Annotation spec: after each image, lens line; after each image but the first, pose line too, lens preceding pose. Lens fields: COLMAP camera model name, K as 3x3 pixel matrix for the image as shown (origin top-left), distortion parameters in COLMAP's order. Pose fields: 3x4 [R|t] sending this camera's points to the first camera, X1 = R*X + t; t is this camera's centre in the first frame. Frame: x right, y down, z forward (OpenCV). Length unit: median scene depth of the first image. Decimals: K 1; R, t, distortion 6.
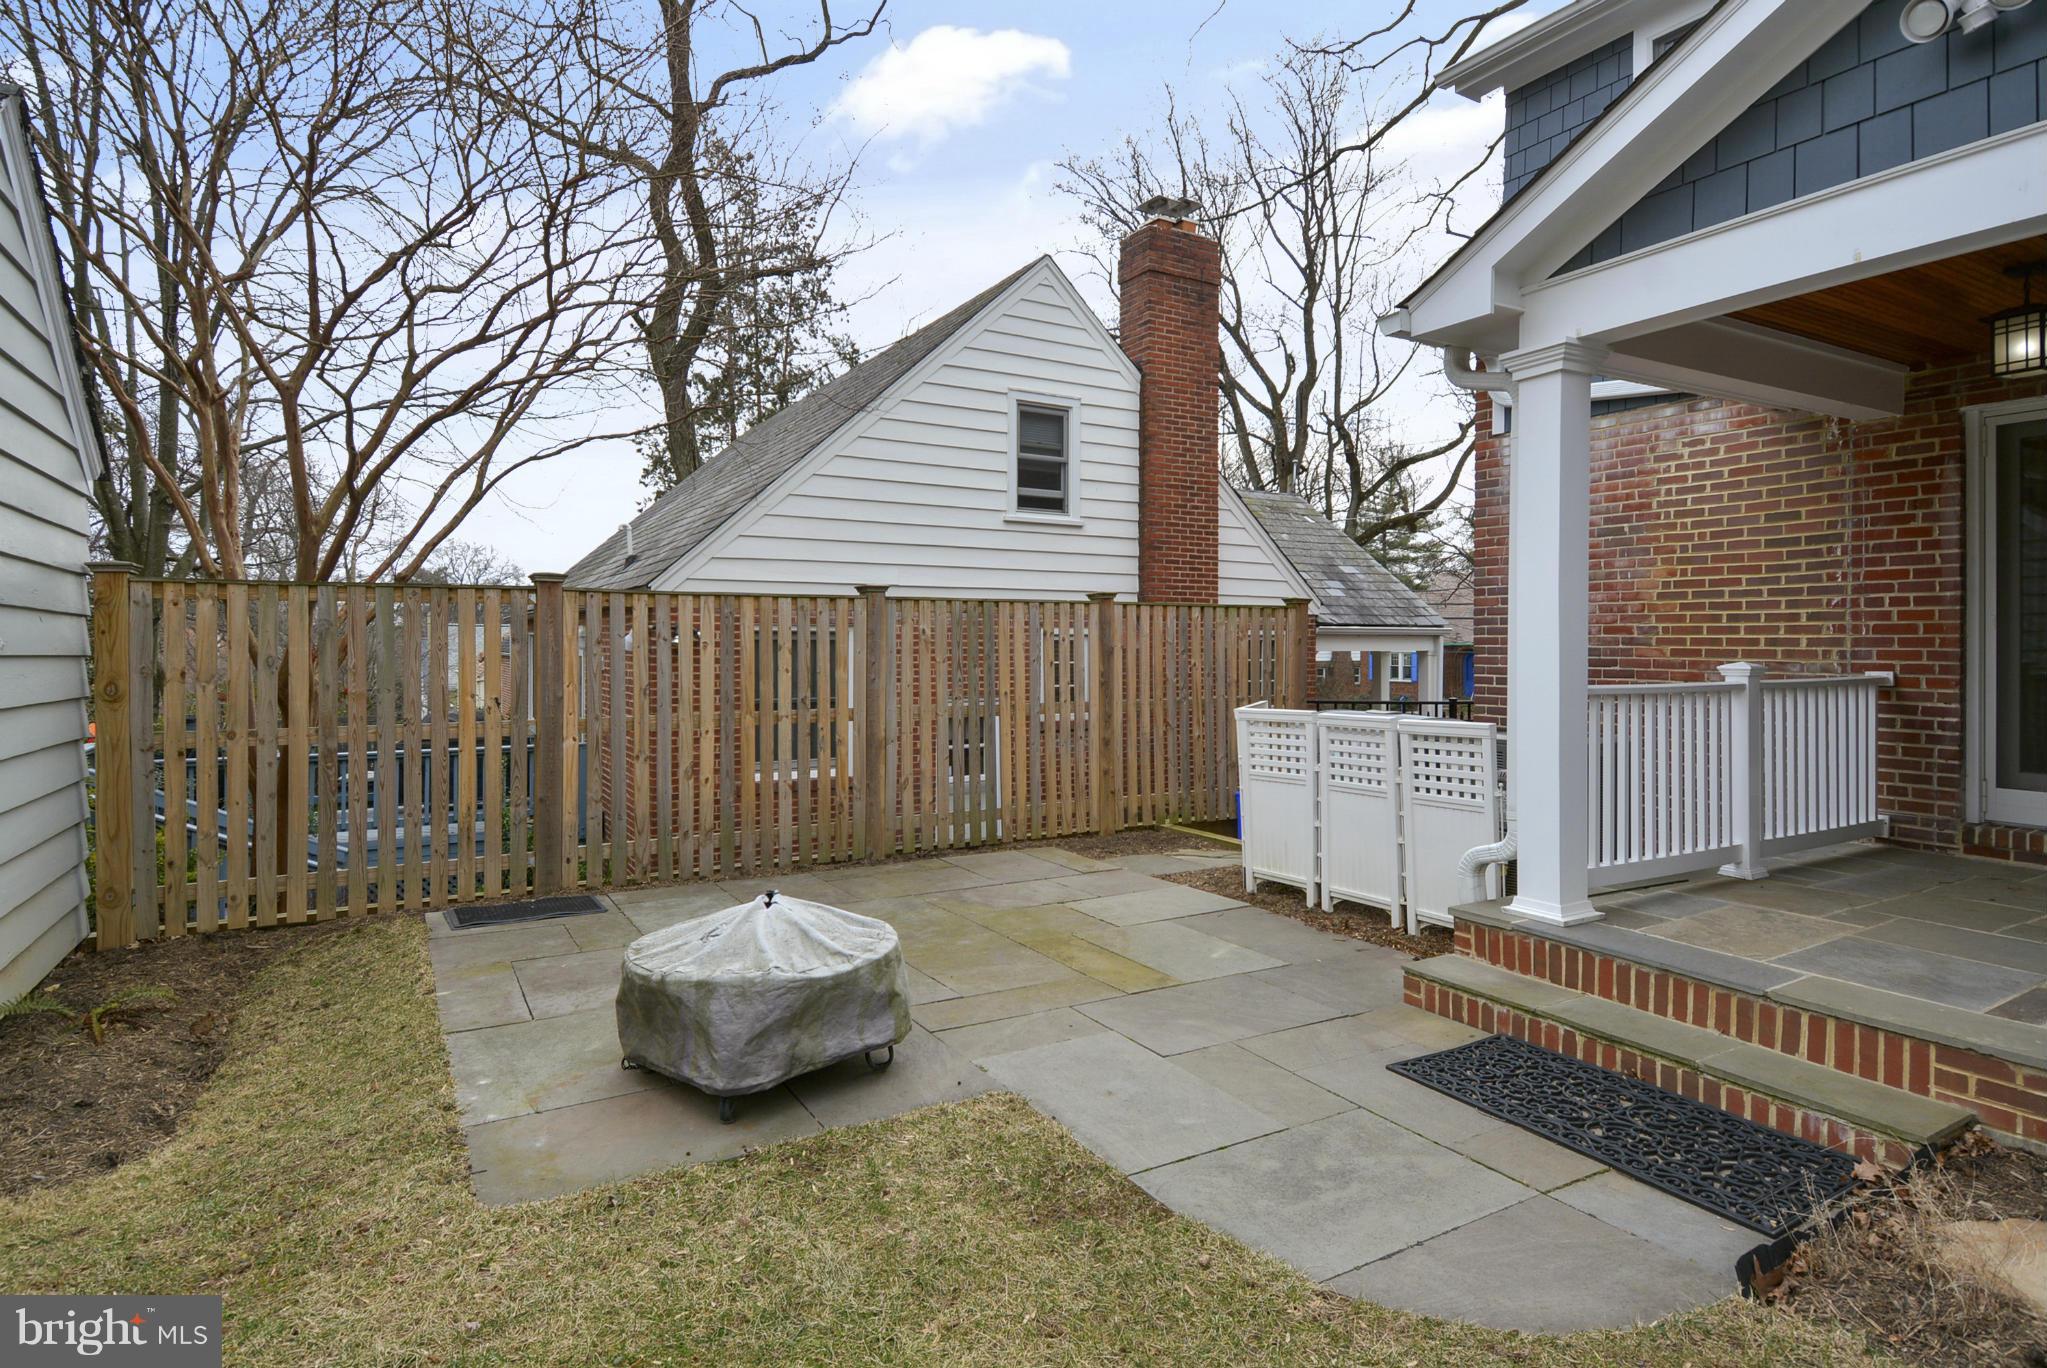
lens RADIAL K [[1069.3, 0, 1014.8], [0, 1069.3, 647.6], [0, 0, 1]] dist [0.050481, -0.042156]
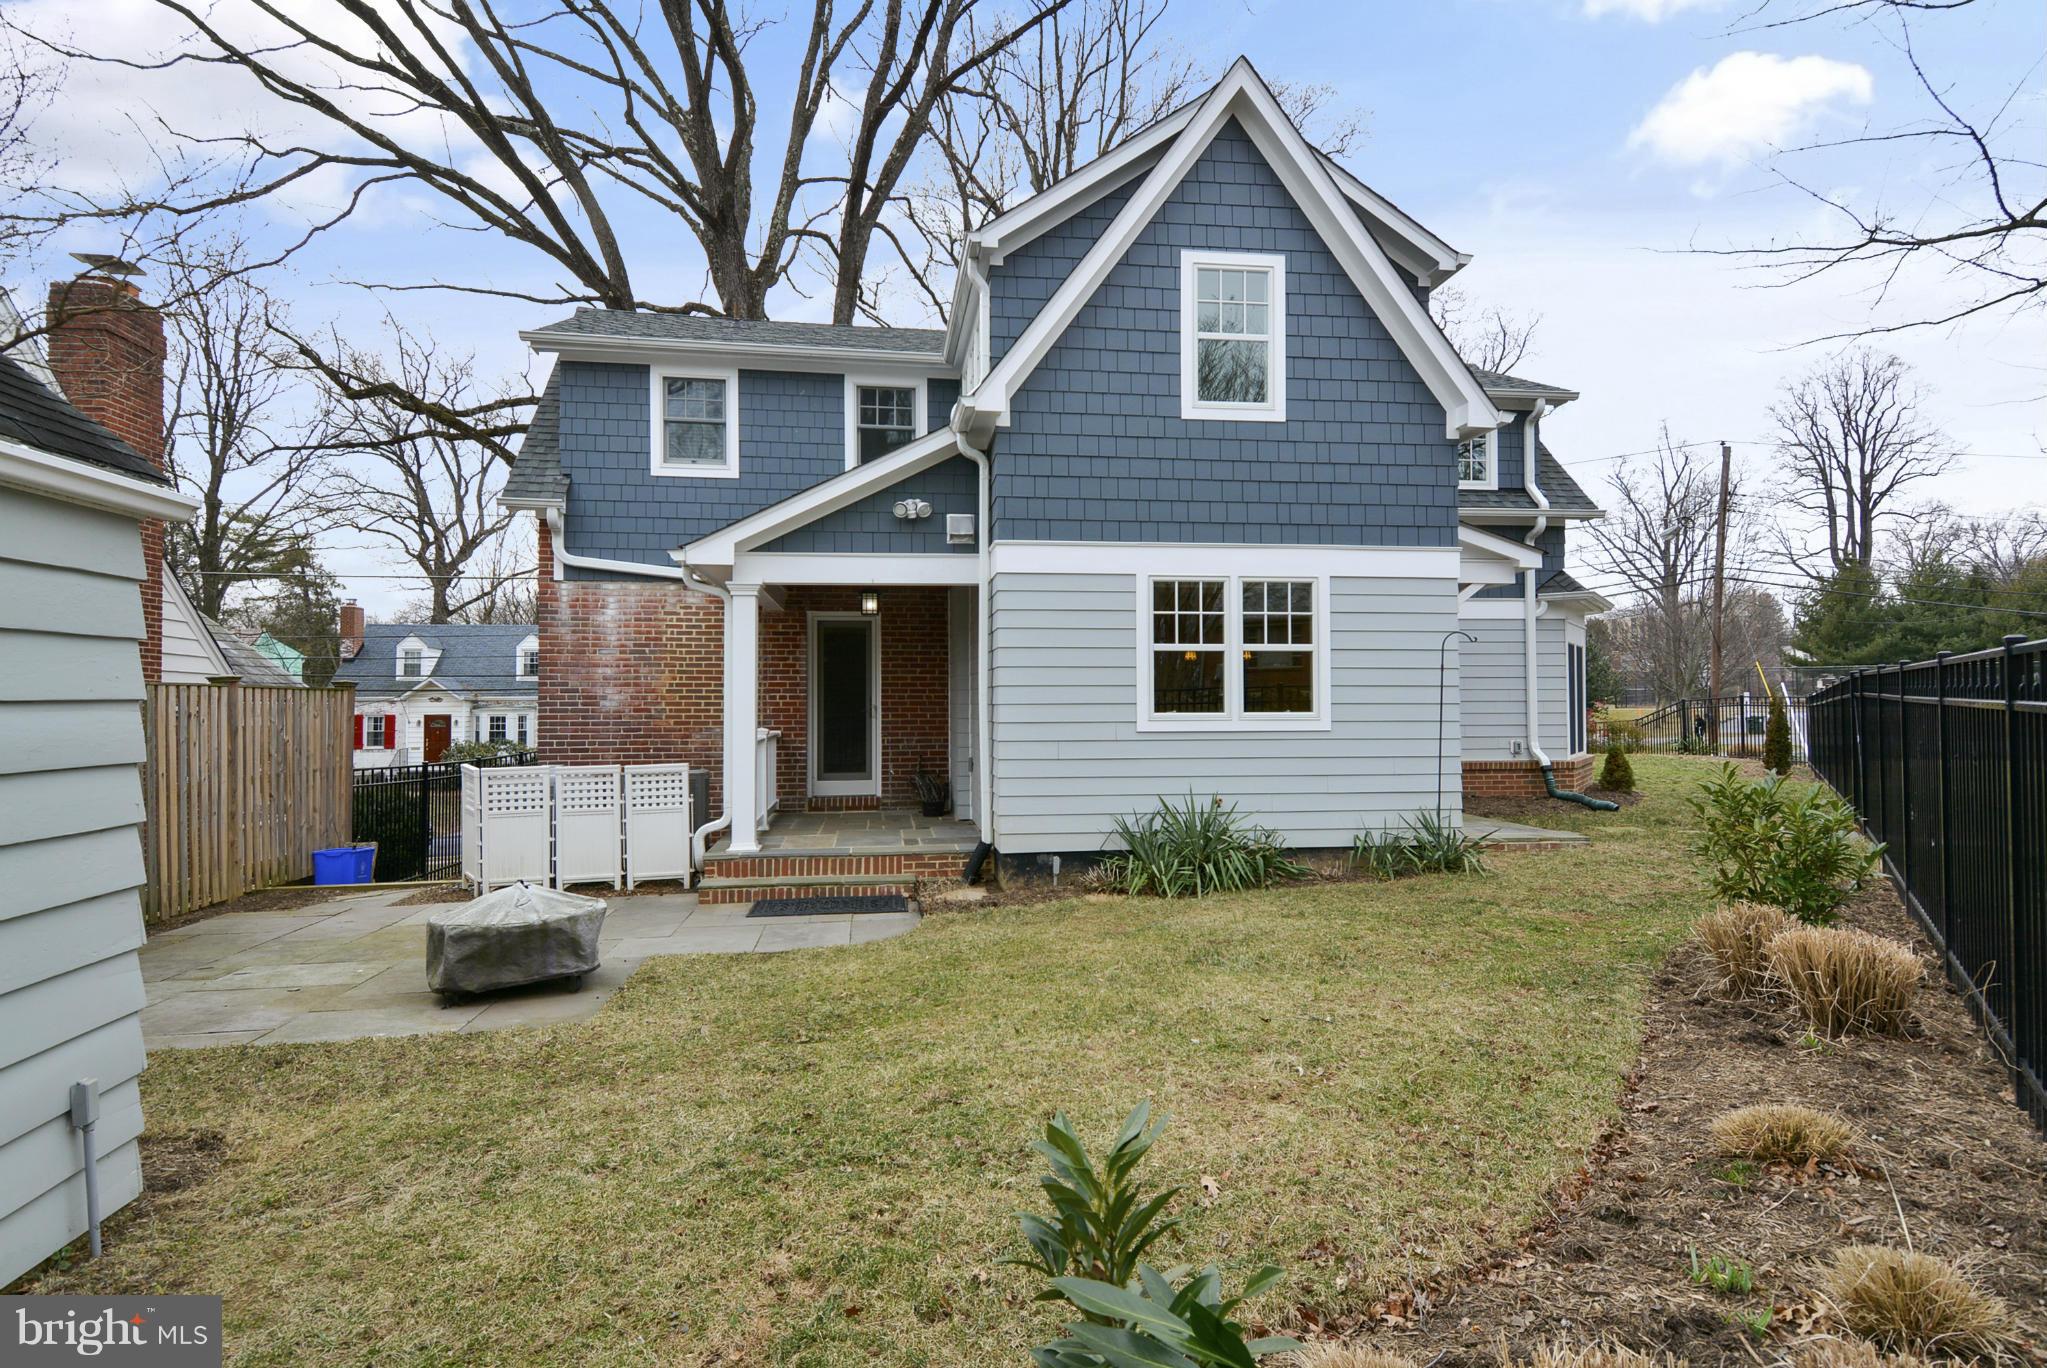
lens RADIAL K [[1101.8, 0, 1012.3], [0, 1101.8, 674.3], [0, 0, 1]] dist [0.061757, -0.049646]
pose [[0.380371, 0.022000, 0.924572, -0.785592], [0.009713, 0.999567, -0.027781, -0.017959], [-0.924783, 0.019547, 0.379993, -0.185543]]
